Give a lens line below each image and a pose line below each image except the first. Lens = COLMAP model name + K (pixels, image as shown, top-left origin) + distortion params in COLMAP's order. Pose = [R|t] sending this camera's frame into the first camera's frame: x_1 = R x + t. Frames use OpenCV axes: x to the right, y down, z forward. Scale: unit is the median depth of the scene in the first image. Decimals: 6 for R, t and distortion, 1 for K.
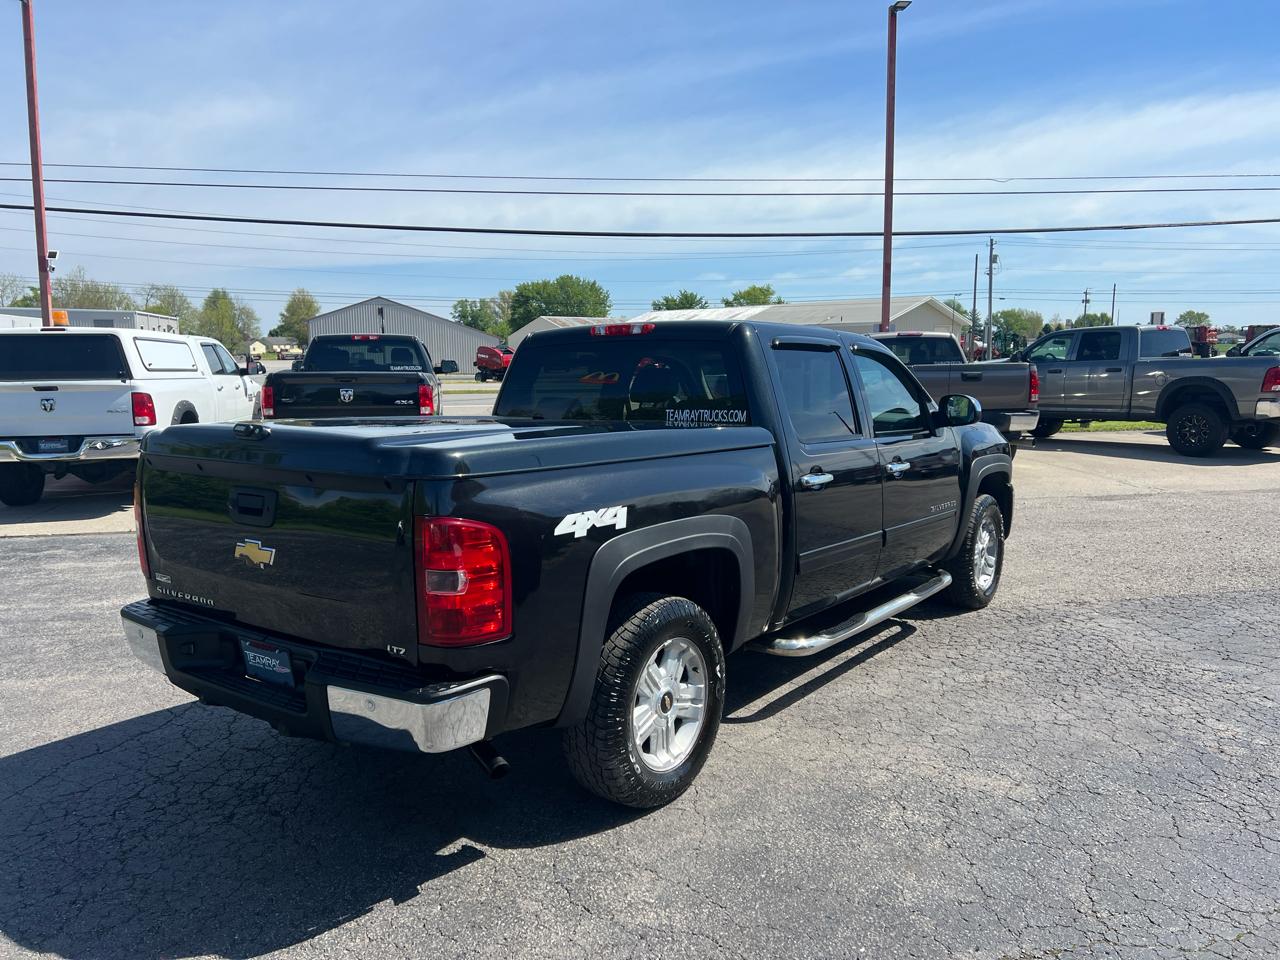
lens RADIAL K [[959.4, 0, 621.9], [0, 959.4, 475.7], [0, 0, 1]] dist [0.049592, -0.077572]
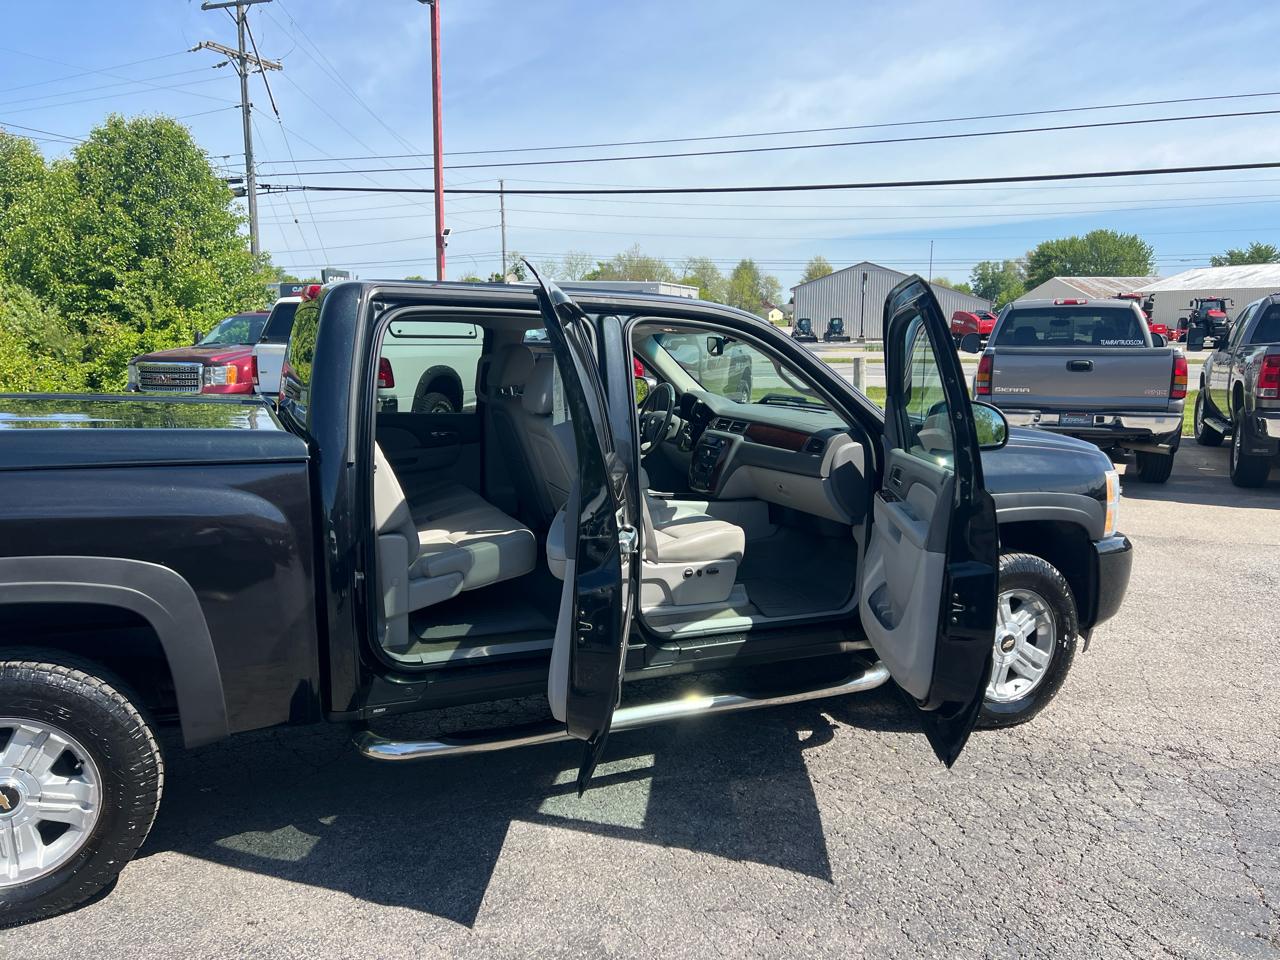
lens RADIAL K [[947.7, 0, 640.0], [0, 947.7, 480.0], [0, 0, 1]] dist [0.065216, -0.075277]
pose [[0.867772, 0.084518, -0.489722, 0.199587], [-0.064585, 0.996255, 0.057494, -0.020421], [0.492747, -0.018263, 0.869981, 0.148454]]
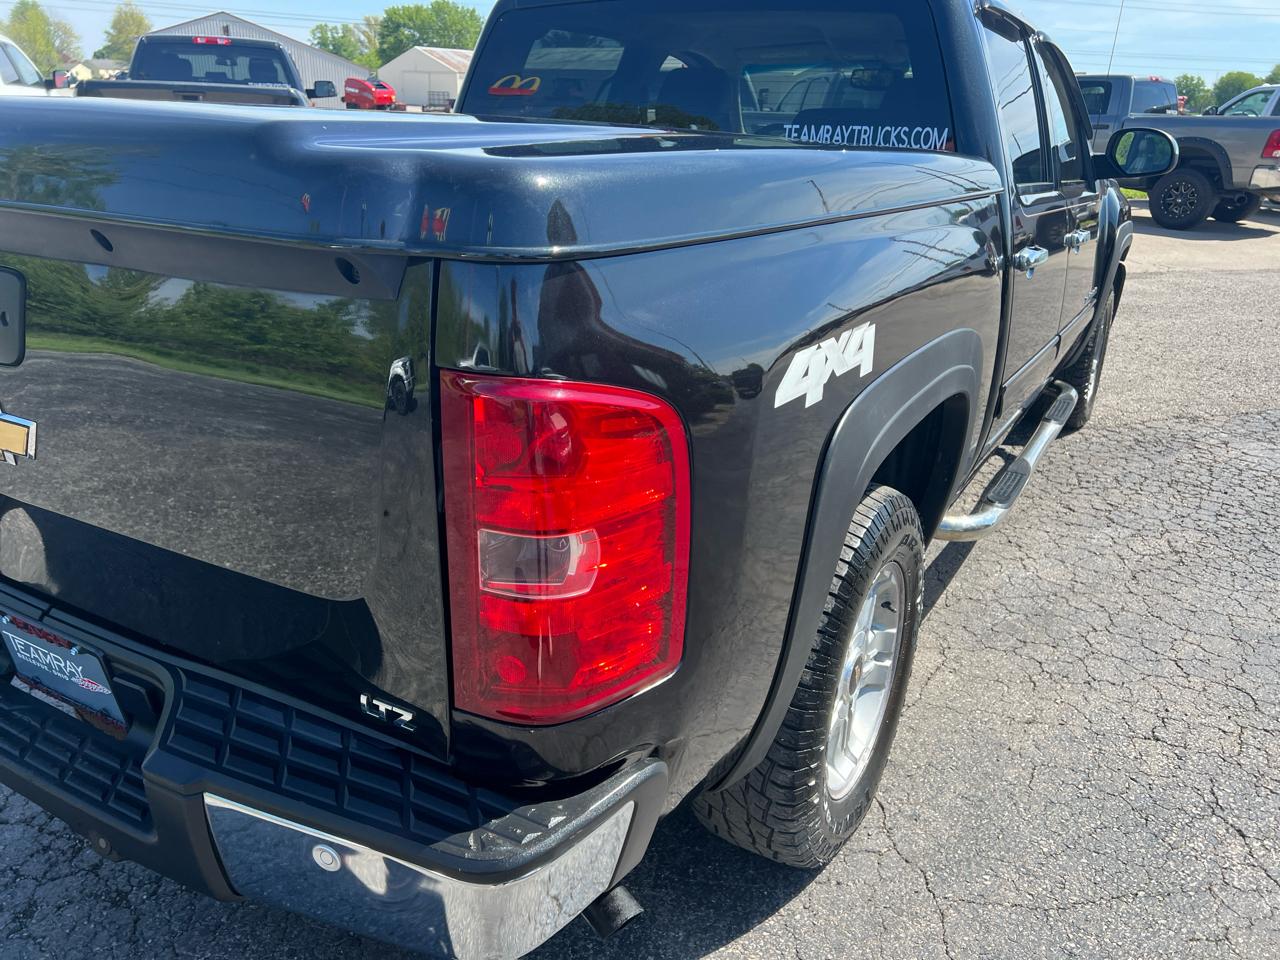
lens RADIAL K [[959.0, 0, 631.9], [0, 959.0, 475.9], [0, 0, 1]] dist [0.046818, -0.060602]
pose [[0.991331, -0.008131, 0.131136, -0.036715], [-0.023729, 0.970591, 0.239560, -0.000736], [-0.129228, -0.240595, 0.961984, 0.126215]]
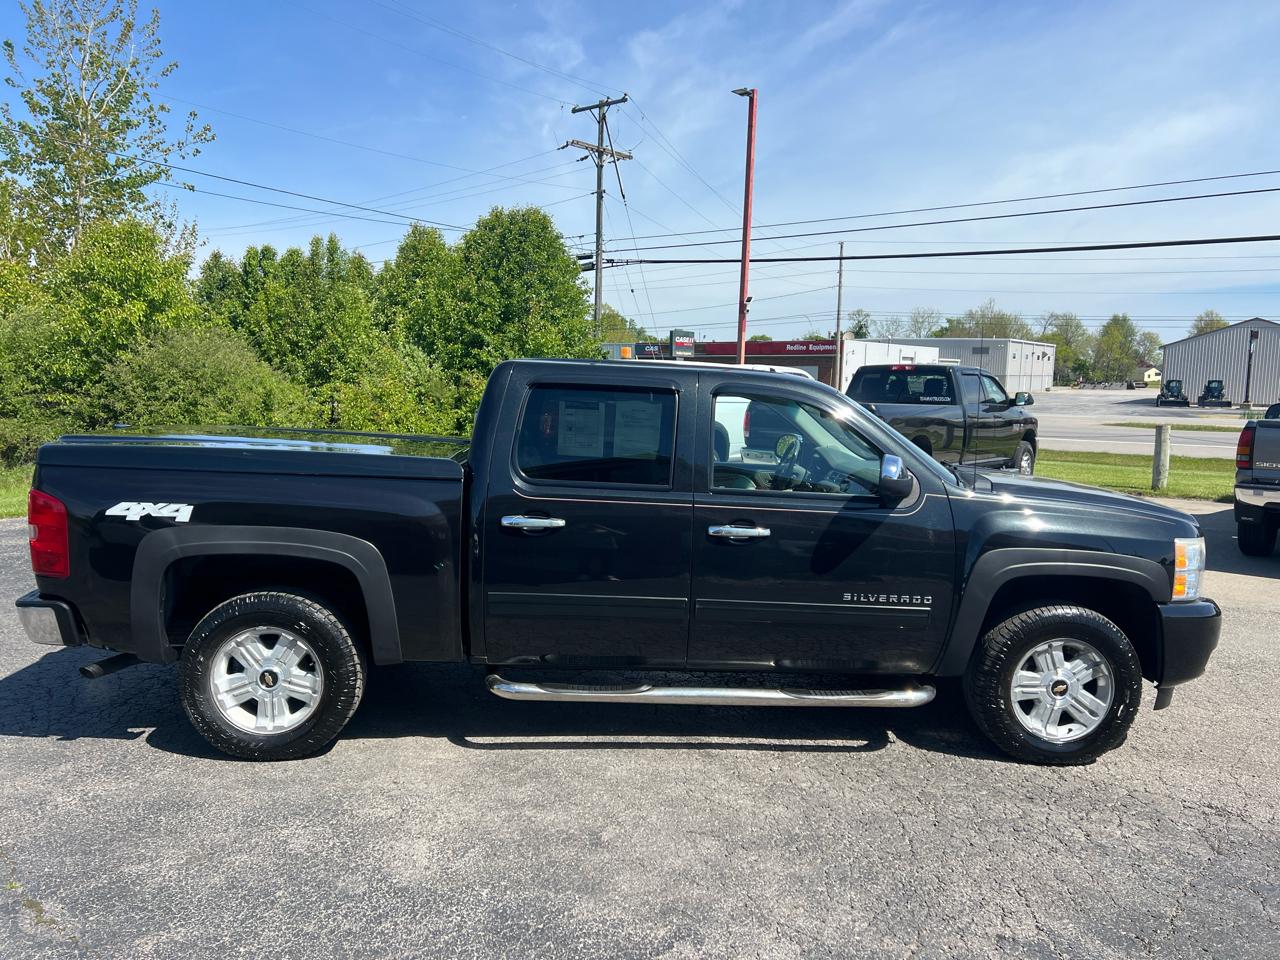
lens RADIAL K [[947.7, 0, 640.0], [0, 947.7, 480.0], [0, 0, 1]] dist [0.065216, -0.075277]
pose [[0.639191, 0.097095, -0.762894, 0.300053], [-0.113267, 0.993065, 0.031489, -0.024216], [0.760661, 0.066283, 0.645756, 0.139595]]
